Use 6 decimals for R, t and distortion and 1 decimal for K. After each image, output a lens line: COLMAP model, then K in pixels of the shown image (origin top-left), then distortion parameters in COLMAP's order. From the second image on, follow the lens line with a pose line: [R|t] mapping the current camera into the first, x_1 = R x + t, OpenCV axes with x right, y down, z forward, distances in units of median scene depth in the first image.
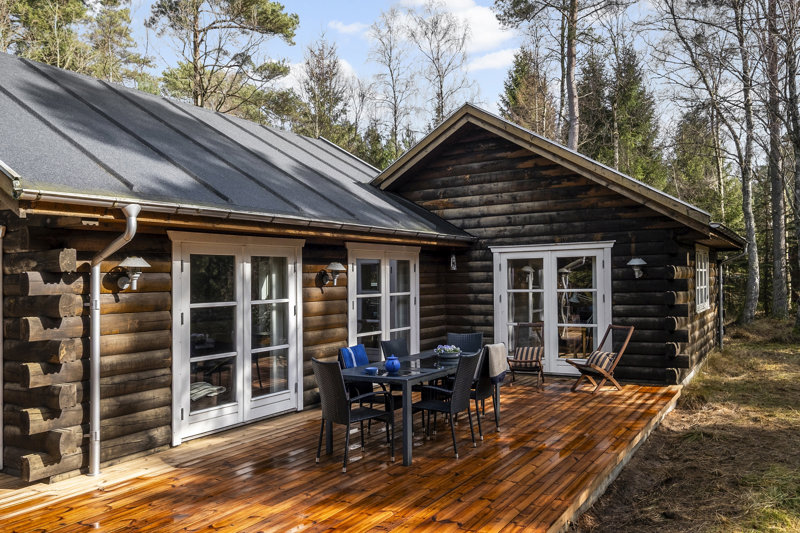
lens RADIAL K [[629.2, 0, 398.3], [0, 629.2, 269.3], [0, 0, 1]] dist [0.013801, 0.005605]
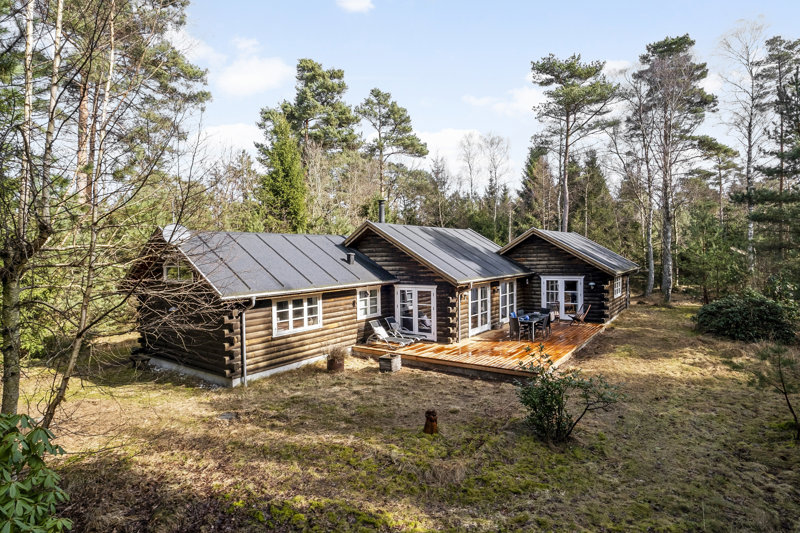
lens RADIAL K [[420.6, 0, 403.4], [0, 420.6, 262.8], [0, 0, 1]] dist [0.002505, -0.000186]
pose [[0.996894, -0.004161, -0.078645, -0.342400], [0.007140, 0.999266, 0.037639, -0.179783], [0.078431, -0.038084, 0.996192, -1.013008]]
